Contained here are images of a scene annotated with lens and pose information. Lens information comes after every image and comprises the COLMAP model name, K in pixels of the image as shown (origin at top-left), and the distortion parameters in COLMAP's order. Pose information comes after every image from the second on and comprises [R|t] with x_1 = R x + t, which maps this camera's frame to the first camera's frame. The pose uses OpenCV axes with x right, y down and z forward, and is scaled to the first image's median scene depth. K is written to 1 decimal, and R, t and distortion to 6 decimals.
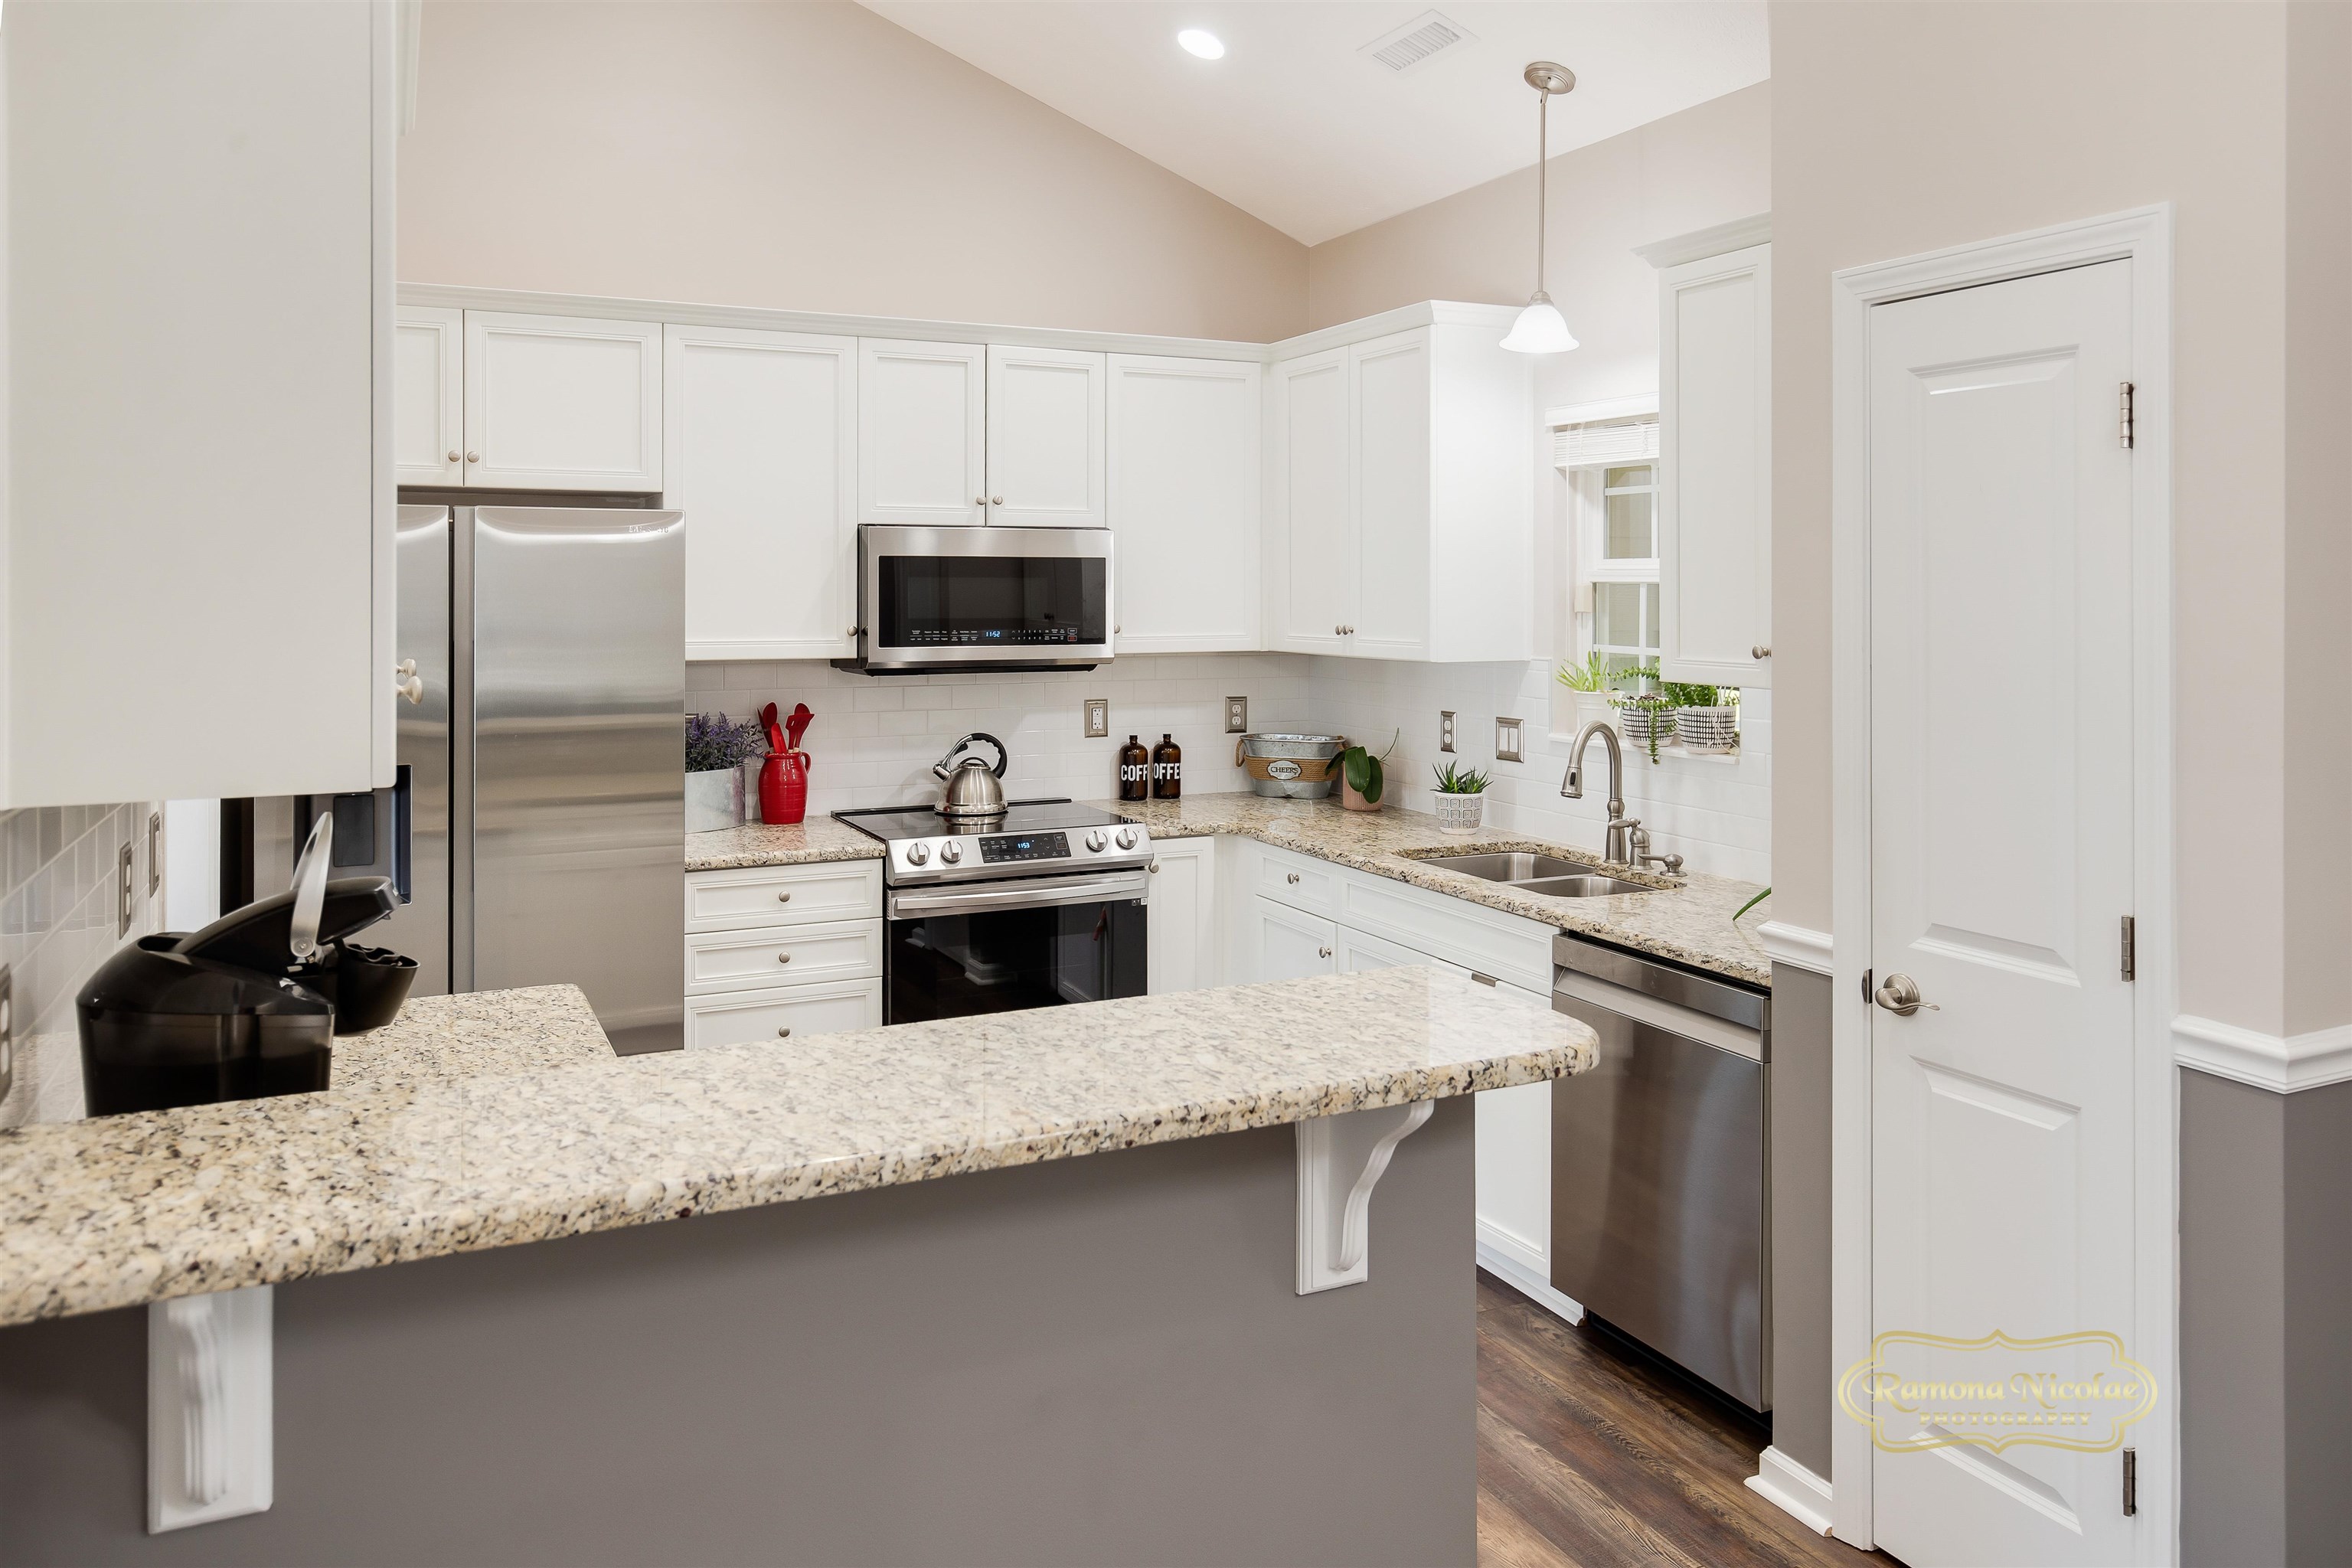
lens RADIAL K [[1689.0, 0, 1176.0], [0, 1689.0, 573.0], [0, 0, 1]] dist [-0.000130, 0.002617]
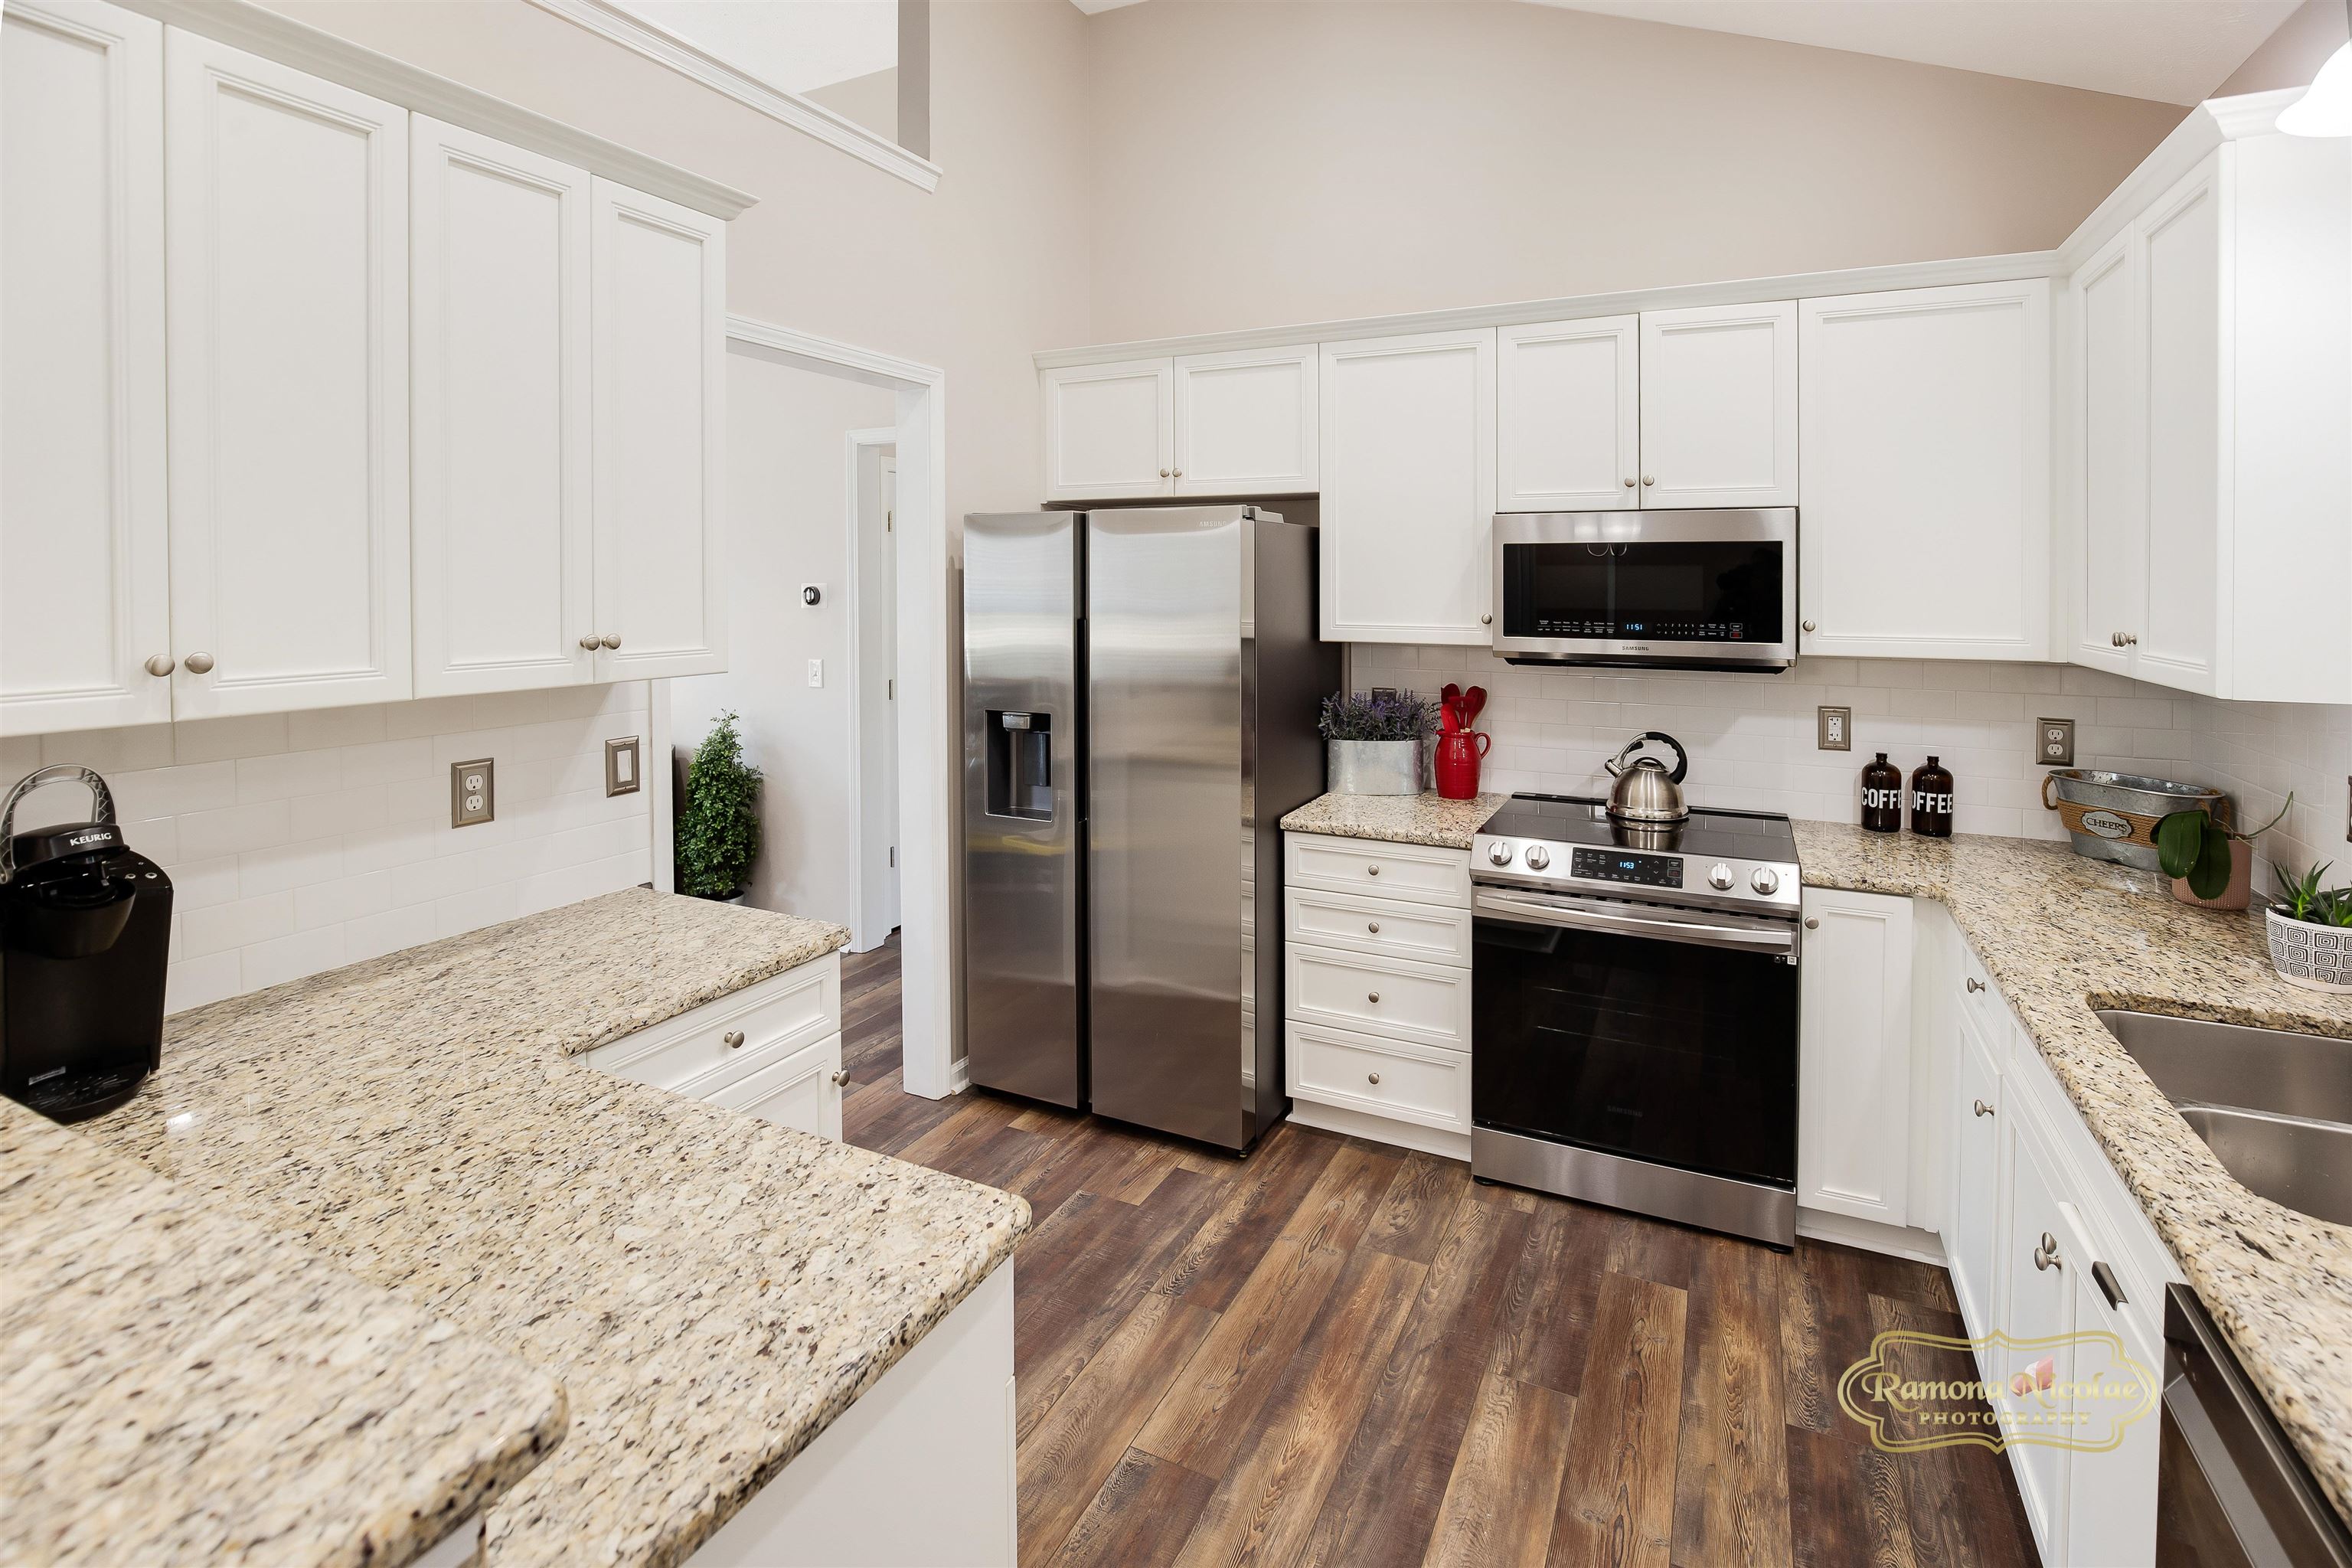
lens RADIAL K [[1137.8, 0, 1173.5], [0, 1137.8, 584.5], [0, 0, 1]] dist [-0.017538, -0.000374]
pose [[0.617052, 0.006774, -0.786893, 0.218578], [0.004198, 0.999920, 0.011900, 0.004533], [0.786911, -0.010646, 0.616974, 0.416082]]
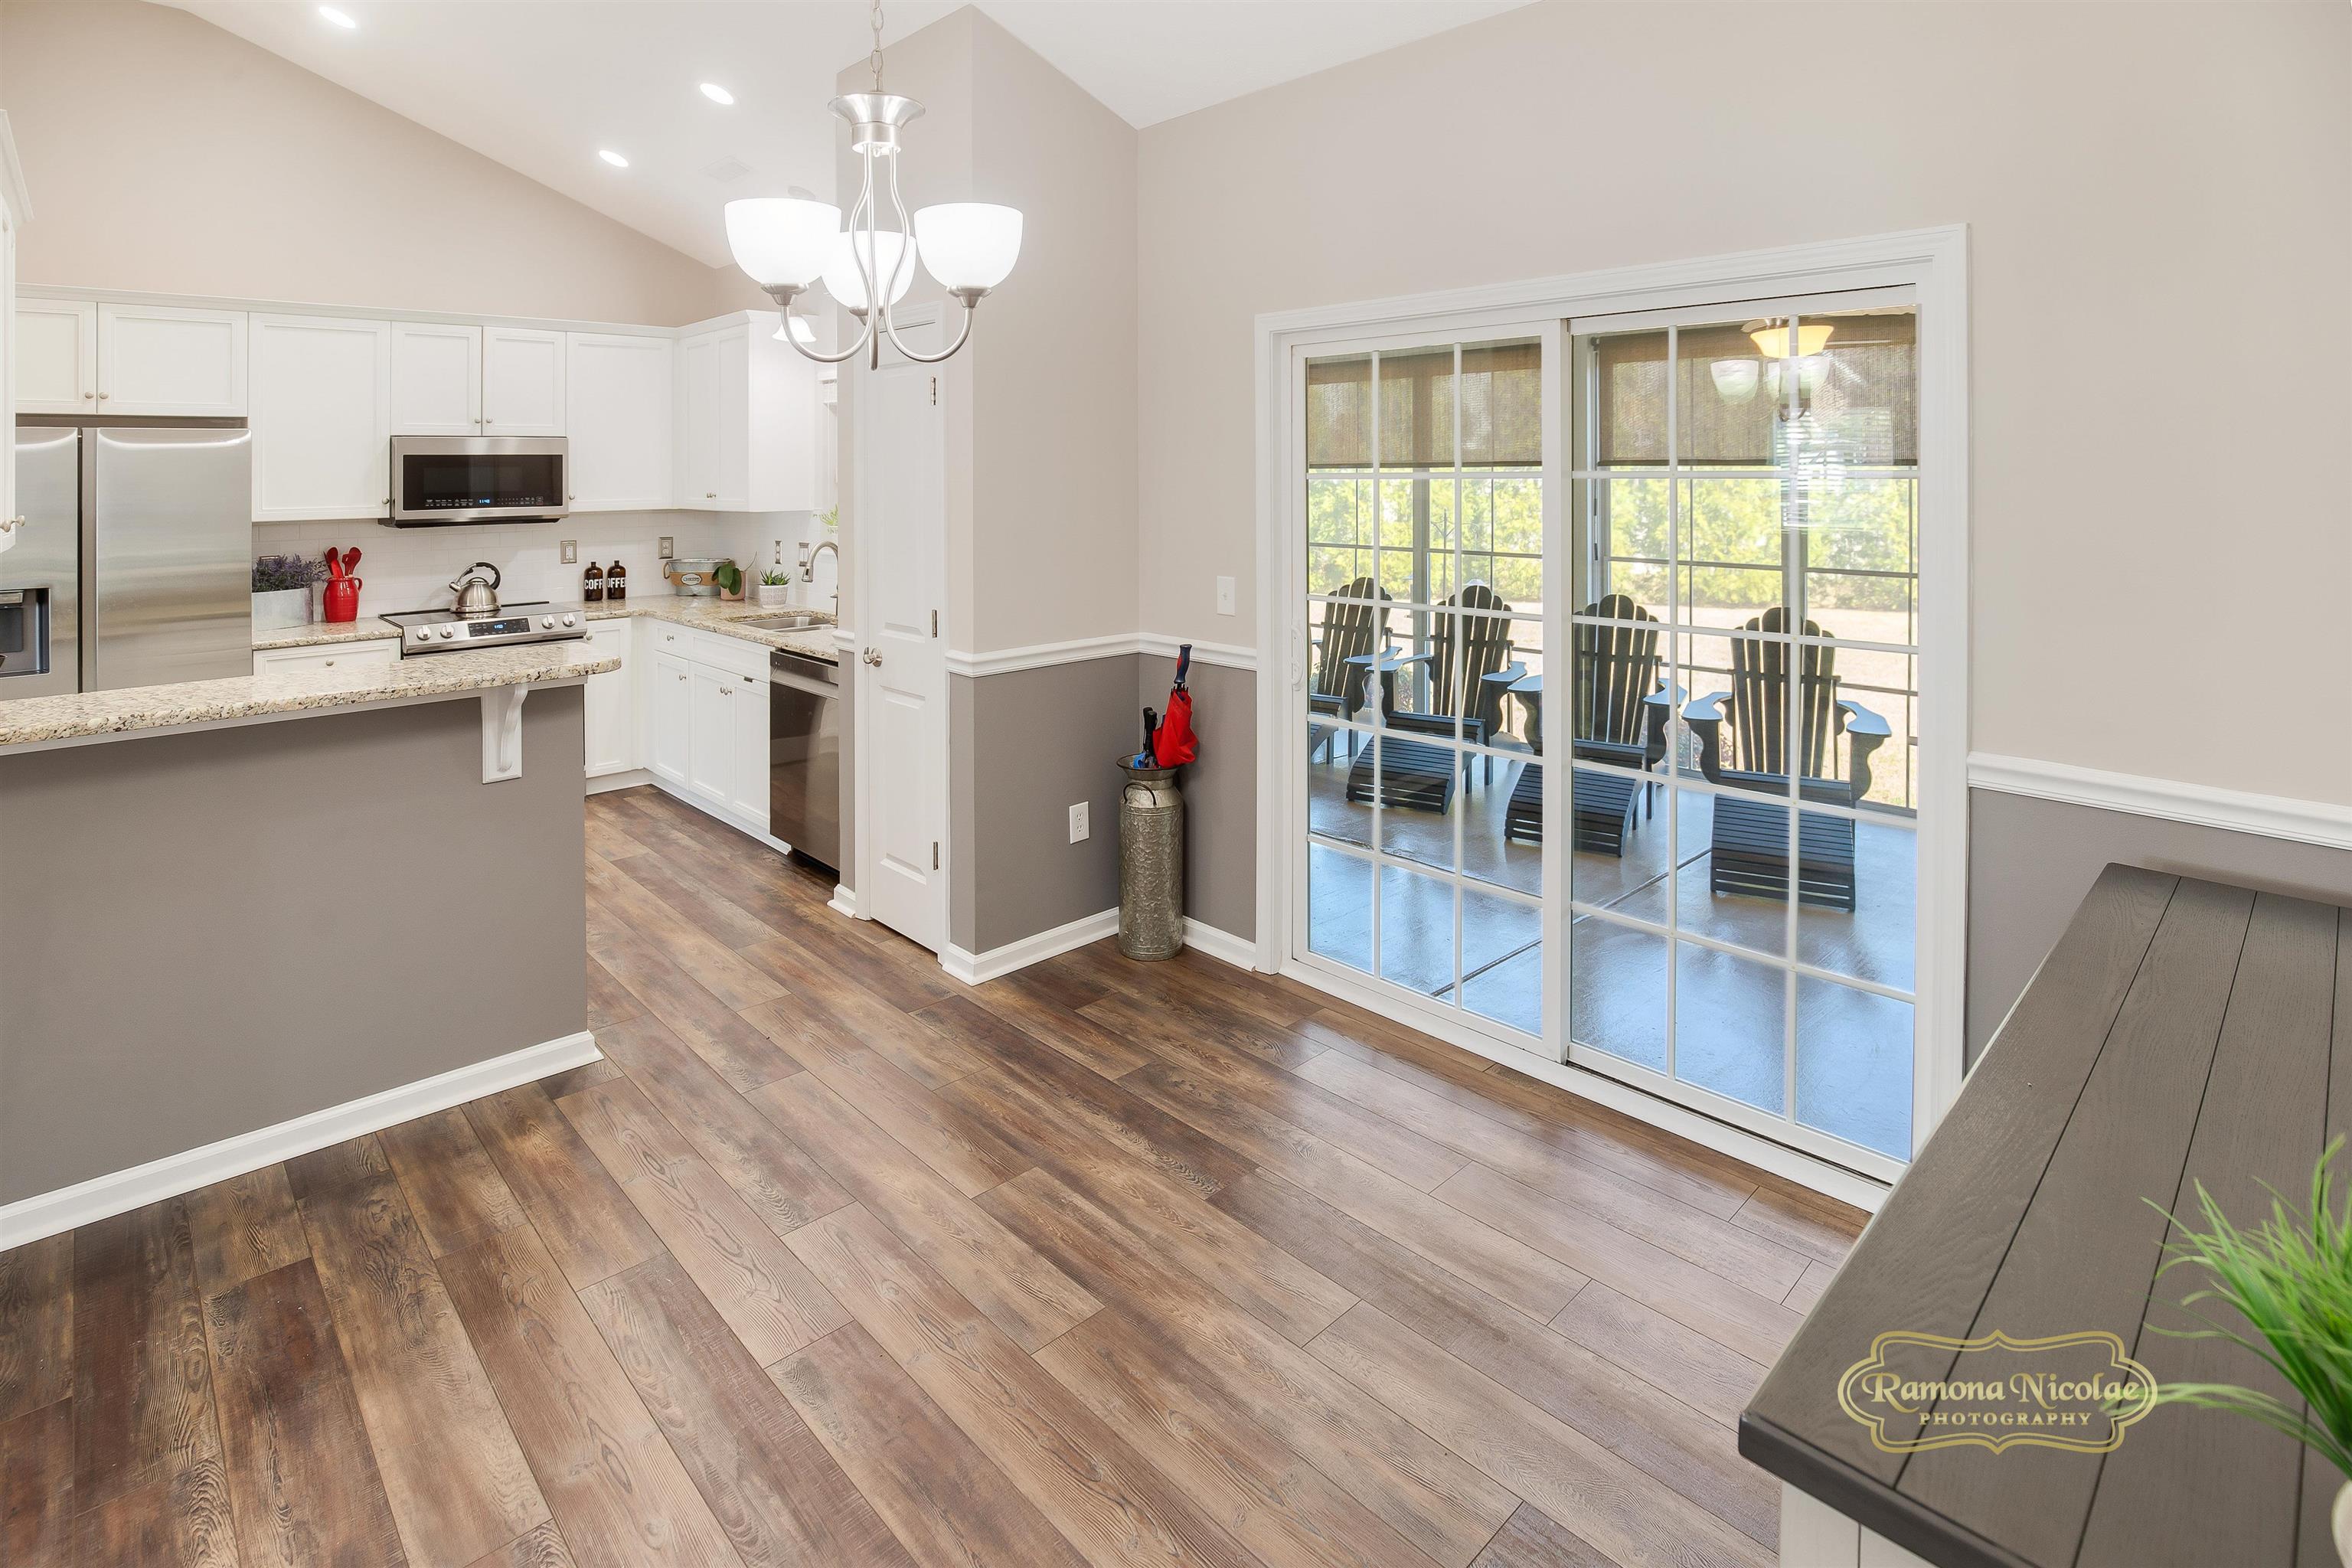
lens RADIAL K [[1175.5, 0, 1178.0], [0, 1175.5, 435.9], [0, 0, 1]] dist [-0.021100, -0.000431]
pose [[0.951077, -0.002800, 0.308941, 0.183083], [0.009315, 0.999764, -0.019615, 0.000521], [-0.308813, 0.021533, 0.950879, -0.298875]]
